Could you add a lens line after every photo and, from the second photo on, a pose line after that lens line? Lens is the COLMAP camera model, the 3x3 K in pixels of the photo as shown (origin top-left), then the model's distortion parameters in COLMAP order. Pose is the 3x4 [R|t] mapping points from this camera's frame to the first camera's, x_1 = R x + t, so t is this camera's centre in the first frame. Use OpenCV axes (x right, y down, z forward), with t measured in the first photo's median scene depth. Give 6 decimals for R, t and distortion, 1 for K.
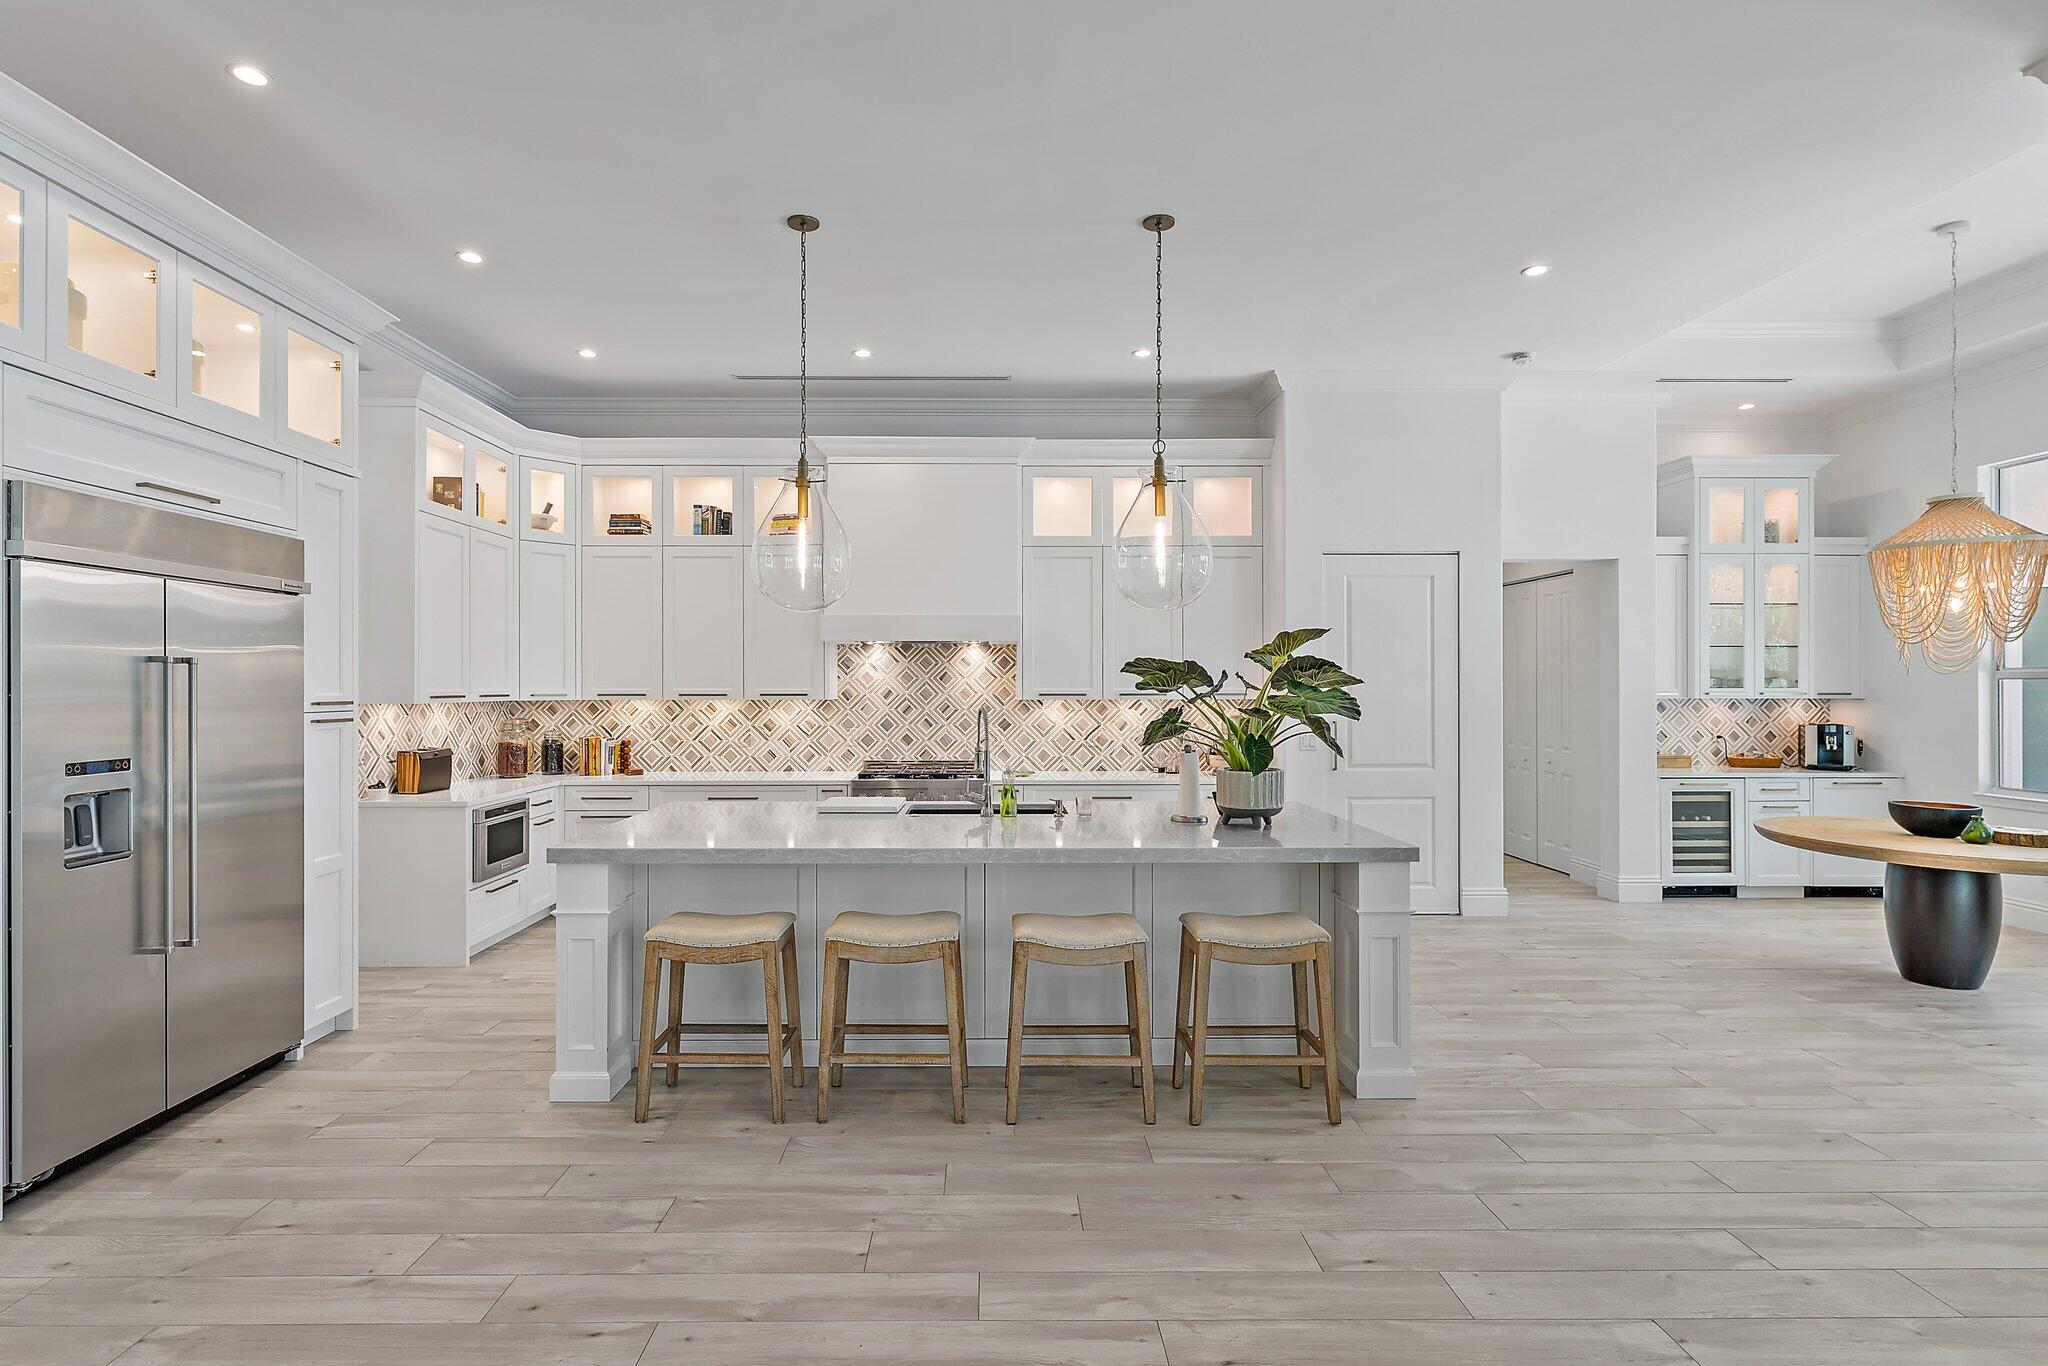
lens RADIAL K [[1014.9, 0, 996.1], [0, 1014.9, 680.8], [0, 0, 1]] dist [-0.002218, 0.001506]
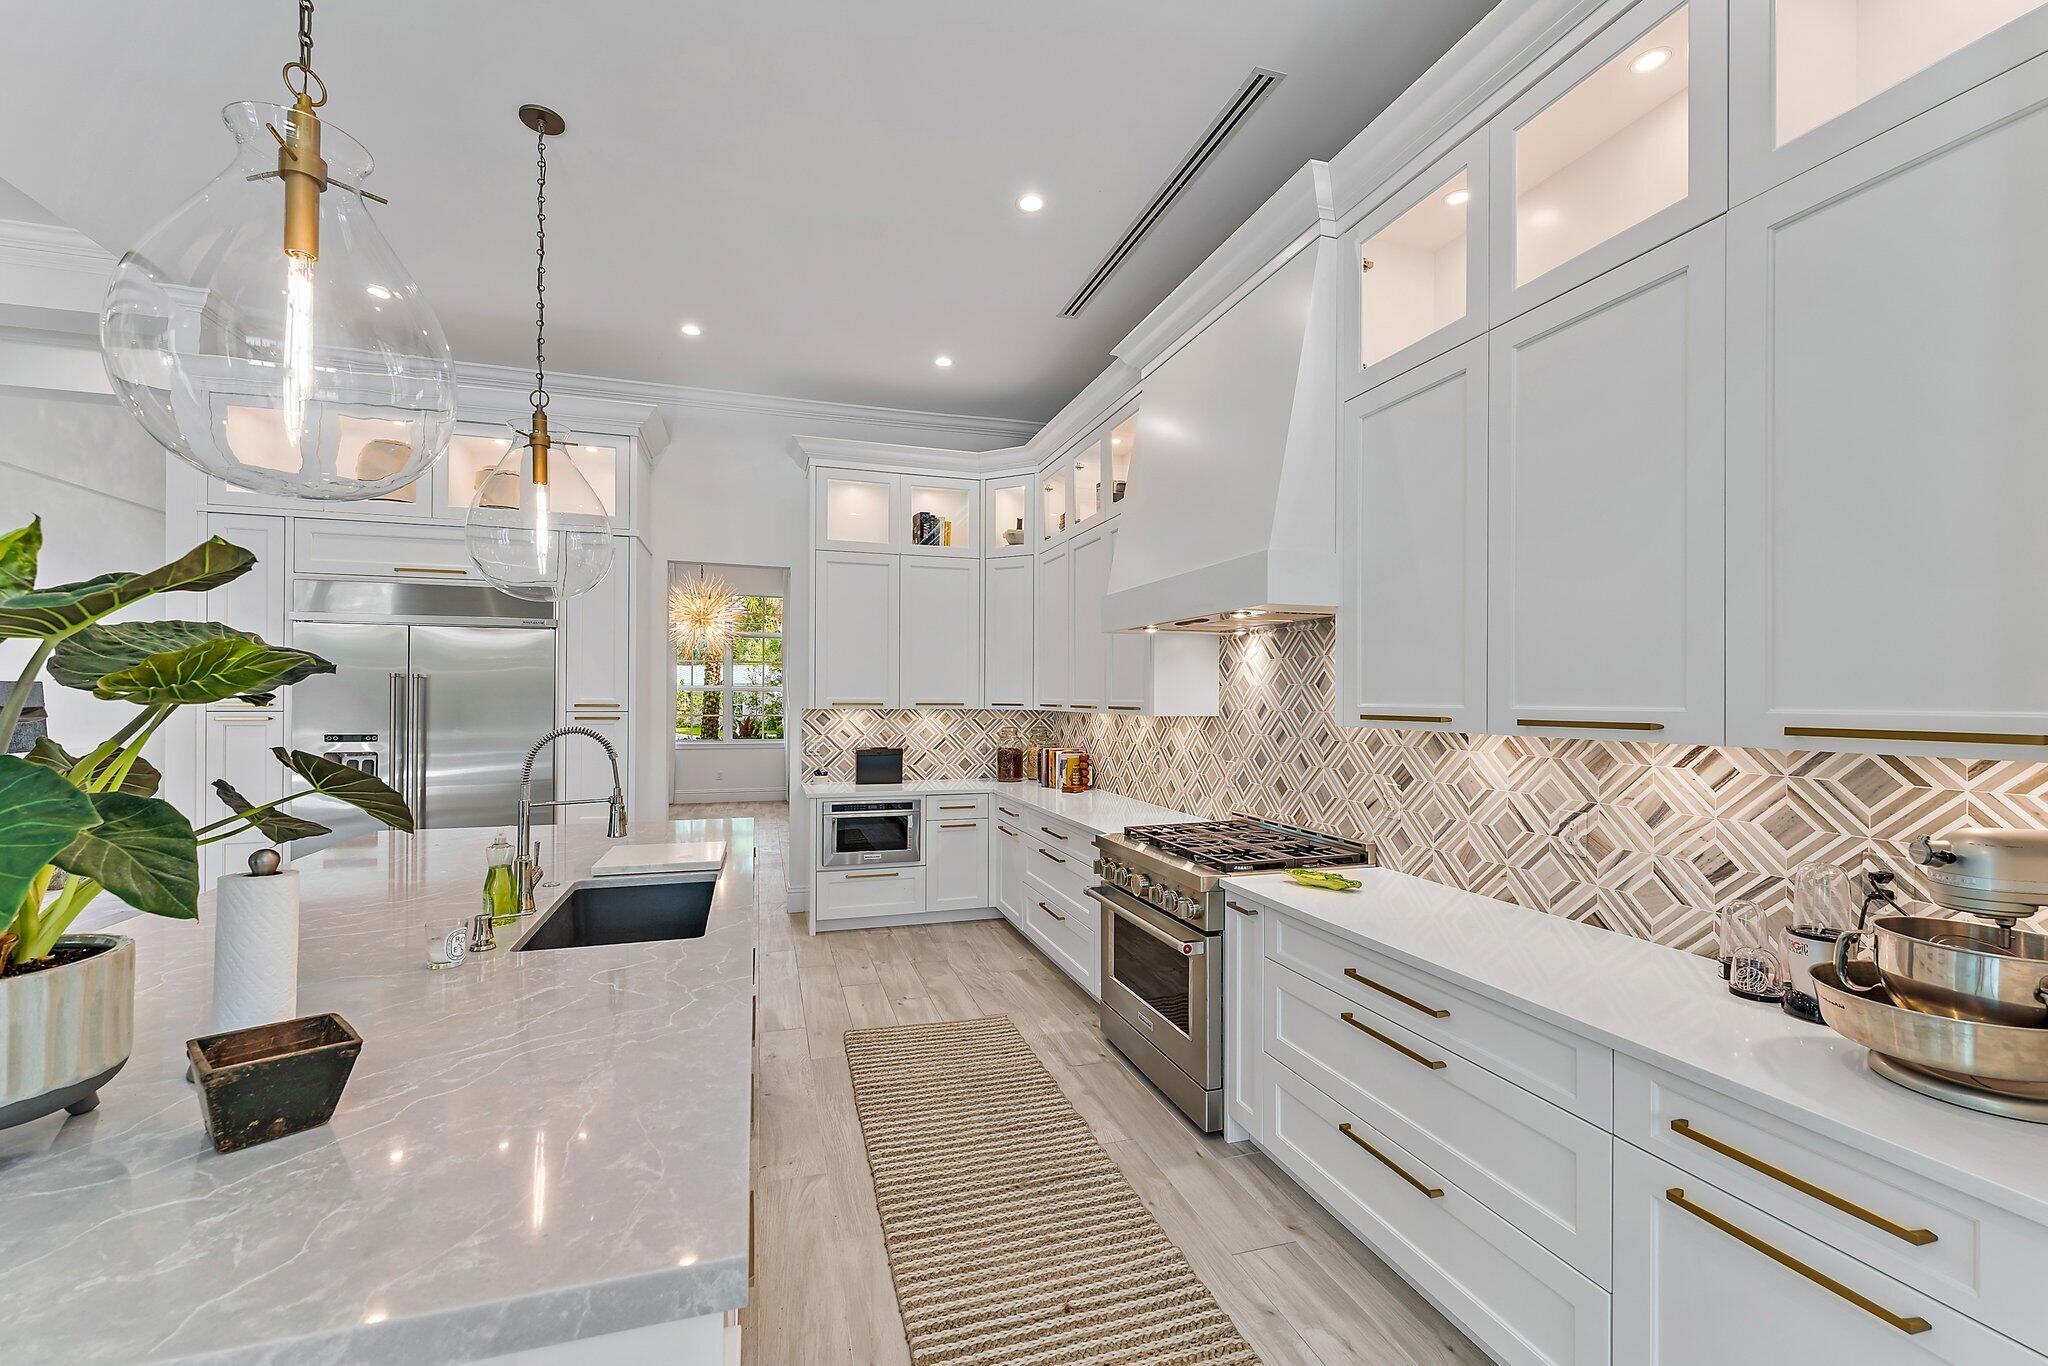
lens RADIAL K [[820.9, 0, 1014.8], [0, 820.9, 693.0], [0, 0, 1]] dist [0.001643, 0.000708]
pose [[0.293350, -0.001473, -0.956004, 0.367678], [-0.001681, 0.999996, -0.002057, 0.004167], [0.956004, 0.002210, 0.293347, 0.783380]]
